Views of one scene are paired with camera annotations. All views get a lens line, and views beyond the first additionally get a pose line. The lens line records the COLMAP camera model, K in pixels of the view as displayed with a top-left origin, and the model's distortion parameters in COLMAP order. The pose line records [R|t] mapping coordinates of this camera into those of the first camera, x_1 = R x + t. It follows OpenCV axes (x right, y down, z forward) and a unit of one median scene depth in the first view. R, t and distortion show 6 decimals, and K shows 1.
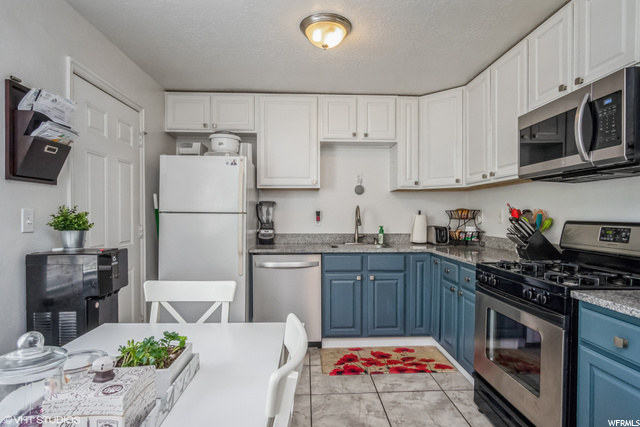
lens RADIAL K [[350.4, 0, 322.4], [0, 350.4, 216.1], [0, 0, 1]] dist [-0.001838, 0.001603]
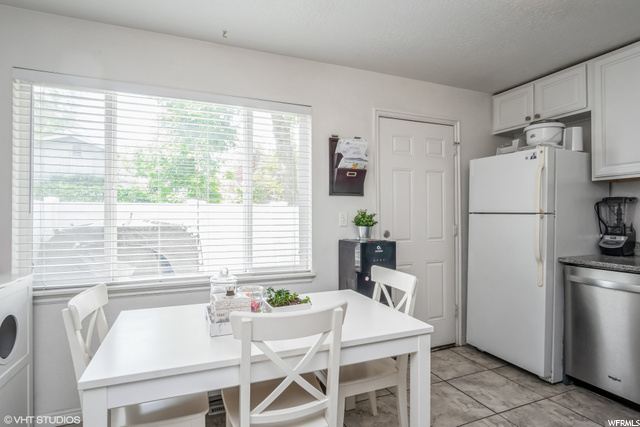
lens RADIAL K [[348.8, 0, 321.7], [0, 348.8, 212.4], [0, 0, 1]] dist [-0.005614, 0.001054]
pose [[0.346183, -0.007558, -0.938137, 0.353890], [-0.002529, 0.999956, -0.008989, -0.002094], [0.938164, 0.005485, 0.346149, 0.184803]]
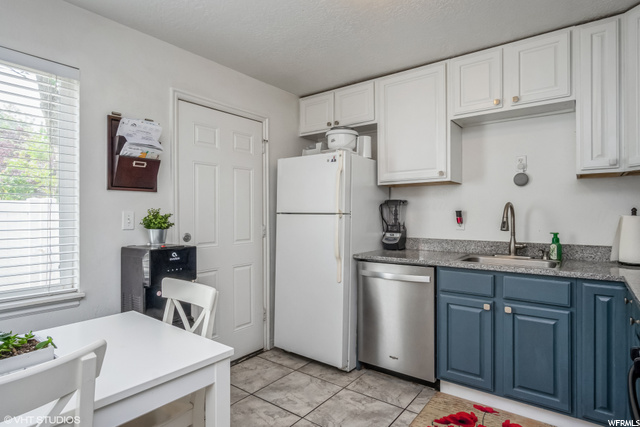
lens RADIAL K [[348.8, 0, 321.7], [0, 348.8, 212.4], [0, 0, 1]] dist [-0.005614, 0.001054]
pose [[0.767198, -0.006638, -0.641376, 0.288367], [-0.000619, 0.999938, -0.011089, -0.001943], [0.641410, 0.008904, 0.767147, 0.255482]]
